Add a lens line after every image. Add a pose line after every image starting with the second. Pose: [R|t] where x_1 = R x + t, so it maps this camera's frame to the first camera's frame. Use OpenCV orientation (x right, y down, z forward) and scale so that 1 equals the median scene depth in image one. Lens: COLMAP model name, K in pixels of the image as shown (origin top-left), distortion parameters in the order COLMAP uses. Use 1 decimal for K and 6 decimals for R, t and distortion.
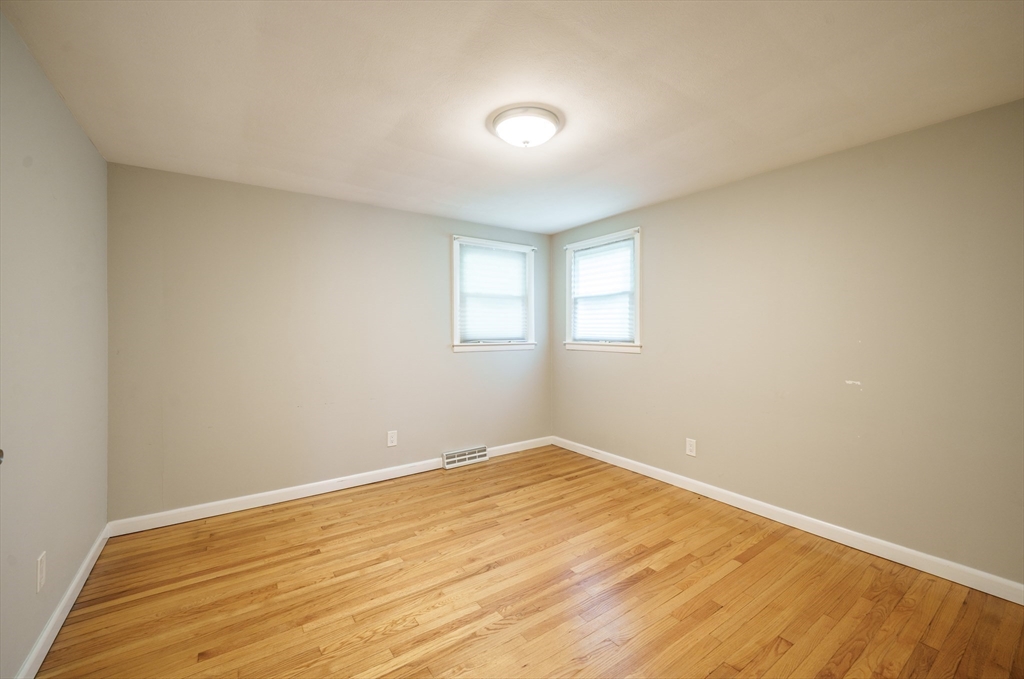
lens RADIAL K [[418.5, 0, 512.1], [0, 418.5, 333.8], [0, 0, 1]] dist [-0.000913, -0.000607]
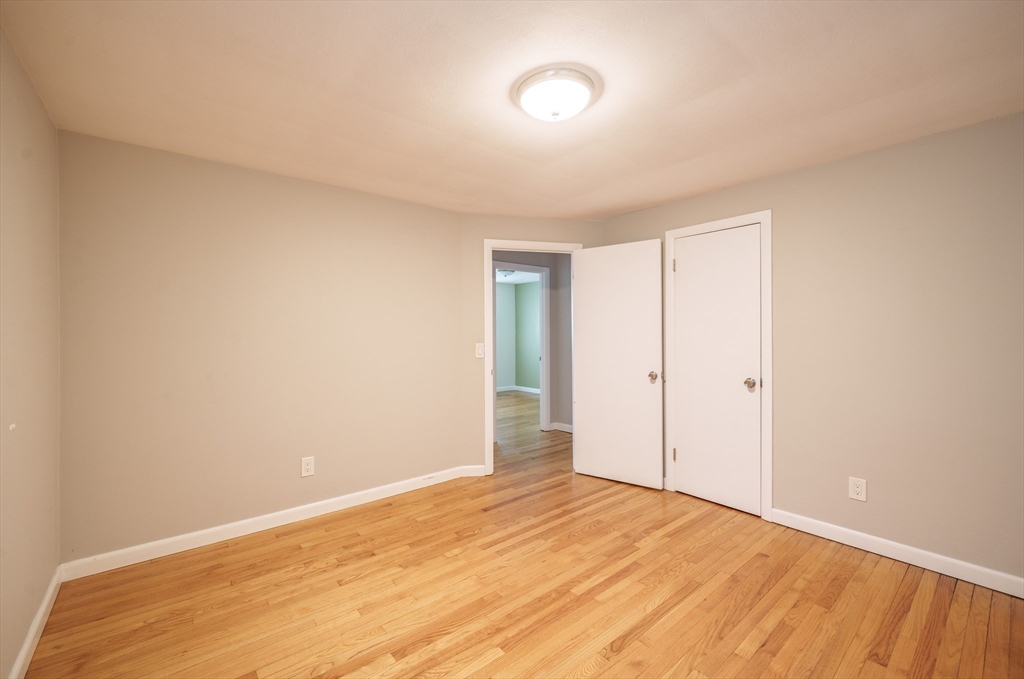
lens RADIAL K [[421.9, 0, 509.4], [0, 421.9, 324.9], [0, 0, 1]] dist [0.000534, -0.000150]
pose [[-0.996942, 0.004773, -0.078003, 0.130363], [0.005307, 0.999964, -0.006642, -0.014173], [0.077969, -0.007035, -0.996931, 1.227197]]
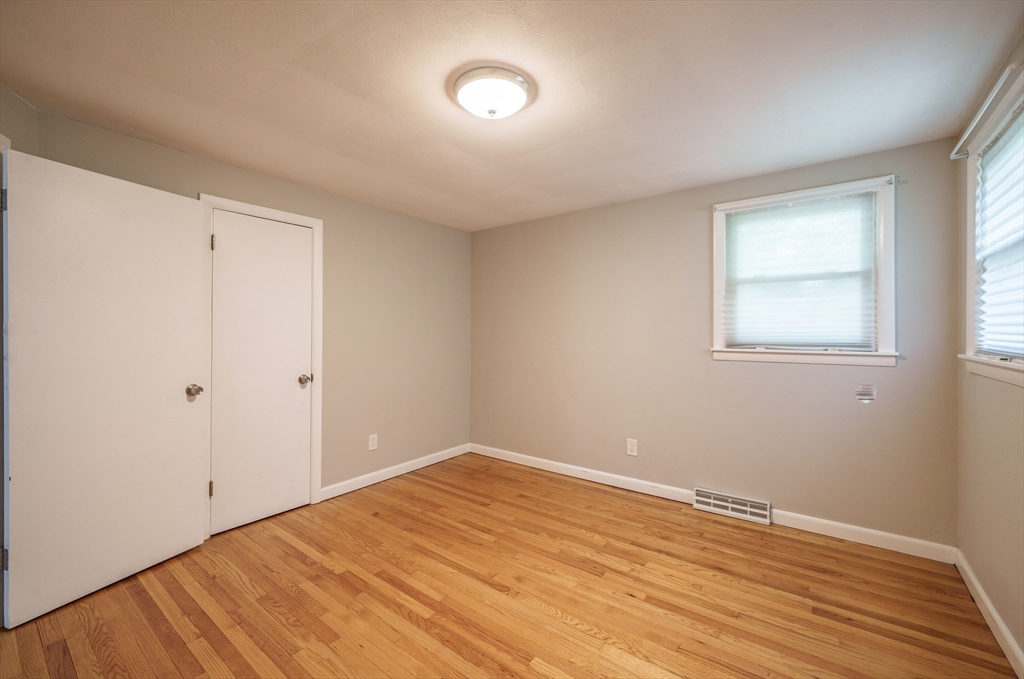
lens RADIAL K [[418.5, 0, 512.1], [0, 418.5, 333.8], [0, 0, 1]] dist [-0.000913, -0.000607]
pose [[0.303764, 0.006536, -0.952725, 0.569531], [-0.010852, 0.999935, 0.003399, -0.001562], [0.952685, 0.009307, 0.303815, 0.512782]]
